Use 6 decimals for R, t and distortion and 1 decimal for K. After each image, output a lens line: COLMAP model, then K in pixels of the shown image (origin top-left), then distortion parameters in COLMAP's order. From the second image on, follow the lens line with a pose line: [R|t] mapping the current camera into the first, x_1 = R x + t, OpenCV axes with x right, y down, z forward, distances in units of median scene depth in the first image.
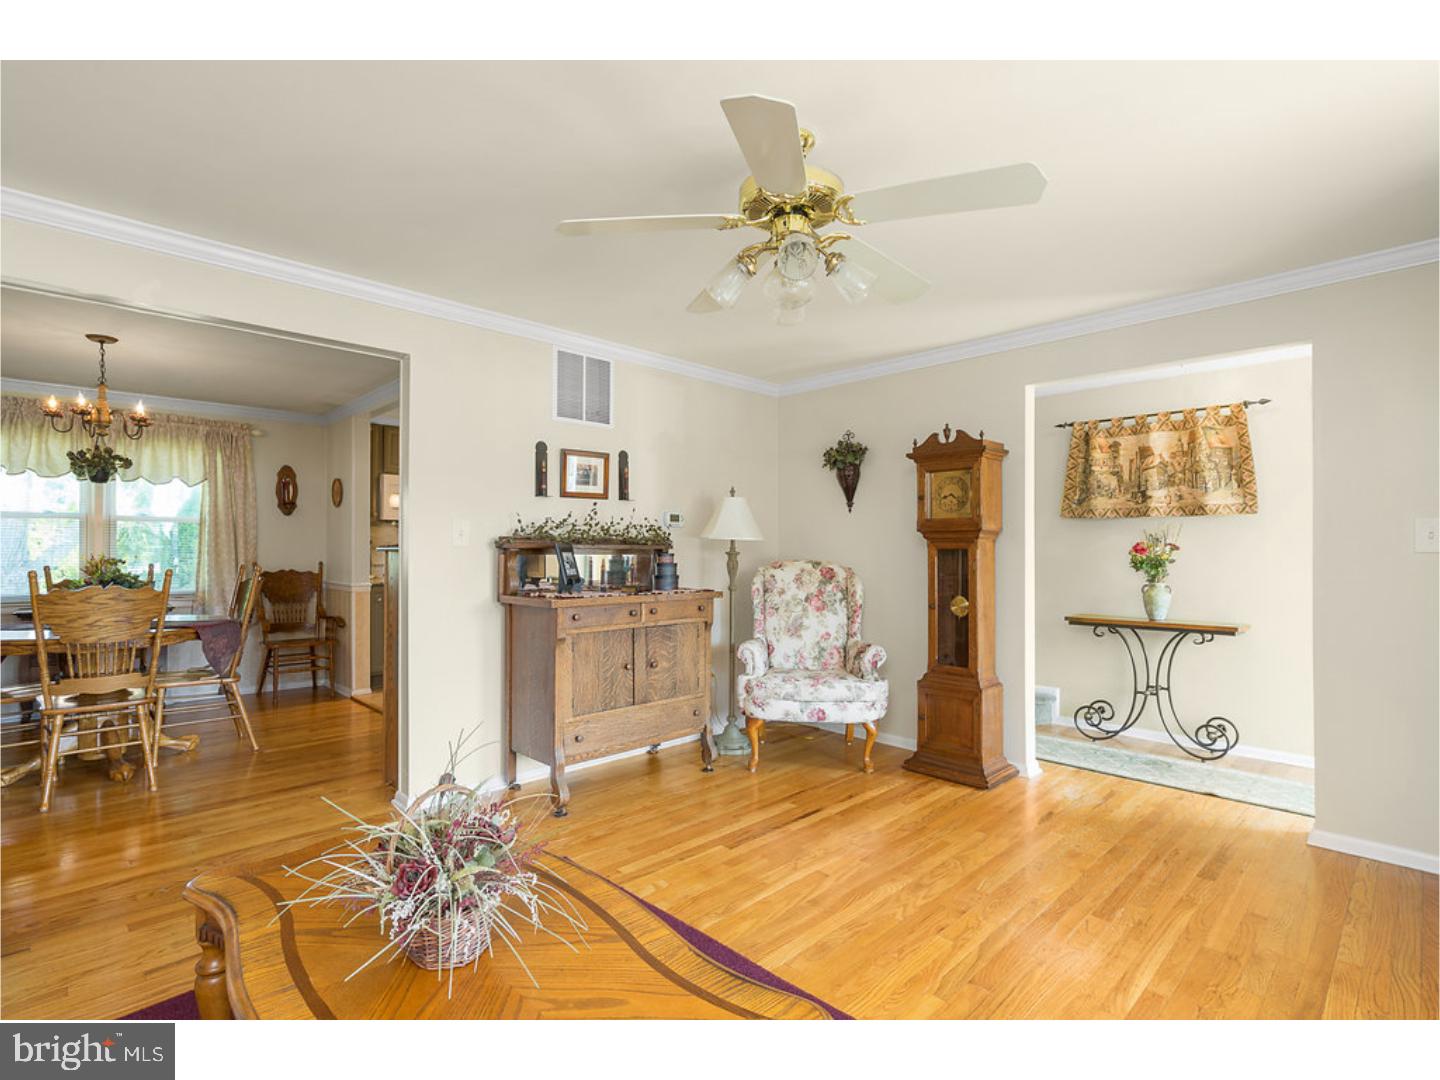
lens RADIAL K [[700.4, 0, 723.7], [0, 700.4, 543.1], [0, 0, 1]] dist [0.005856, 0.000200]
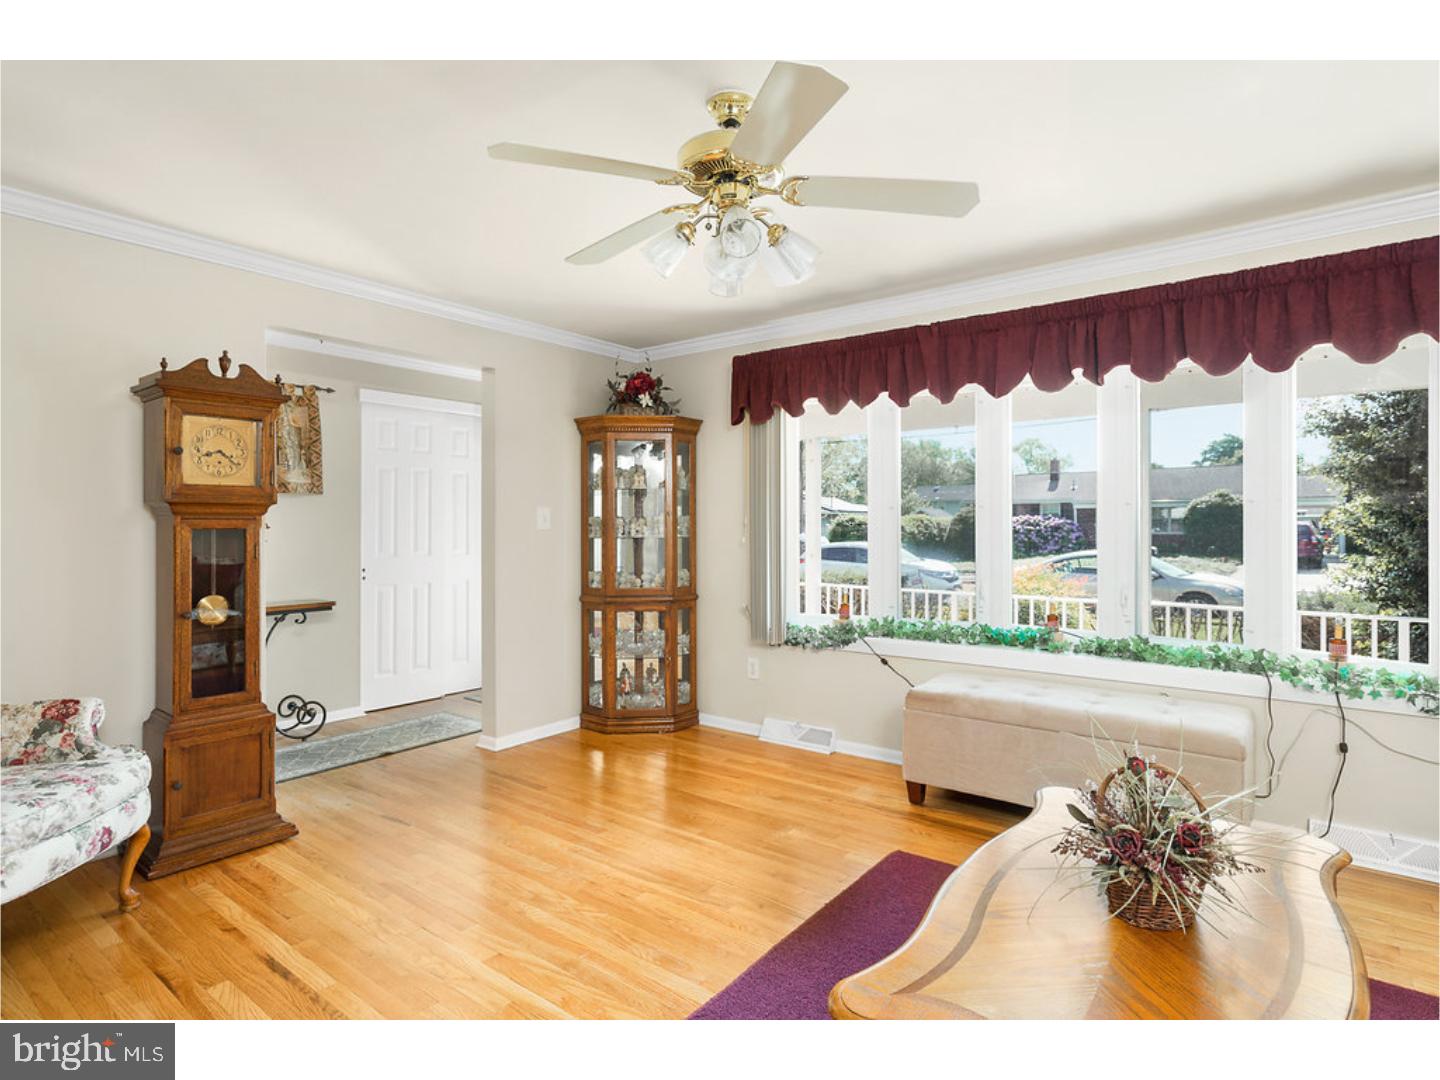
lens RADIAL K [[757.1, 0, 703.6], [0, 757.1, 520.1], [0, 0, 1]] dist [0.012330, 0.000859]
pose [[-0.119995, 0.006229, 0.992755, -0.427815], [-0.011276, 0.999907, -0.007636, -0.000120], [-0.992710, -0.012111, -0.119914, 0.530756]]
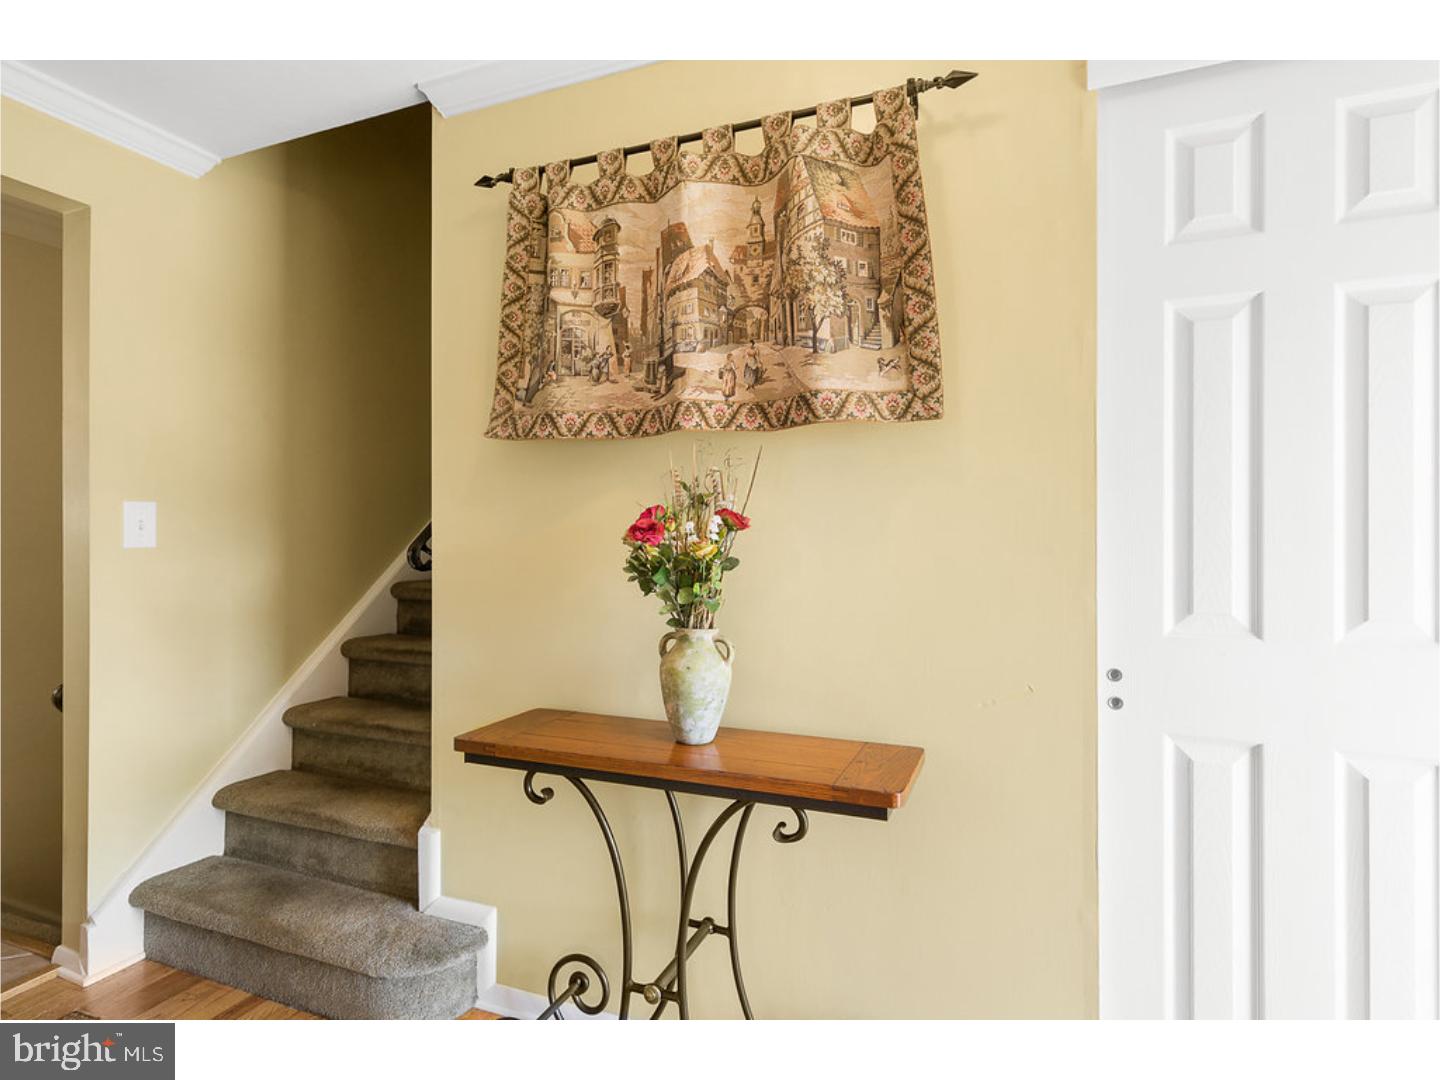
lens RADIAL K [[757.1, 0, 740.4], [0, 757.1, 517.5], [0, 0, 1]] dist [0.012330, 0.000859]
pose [[0.910741, -0.002865, 0.412969, 0.491919], [0.002602, 0.999996, 0.001199, 0.003835], [-0.412970, -0.000017, 0.910745, 0.668947]]
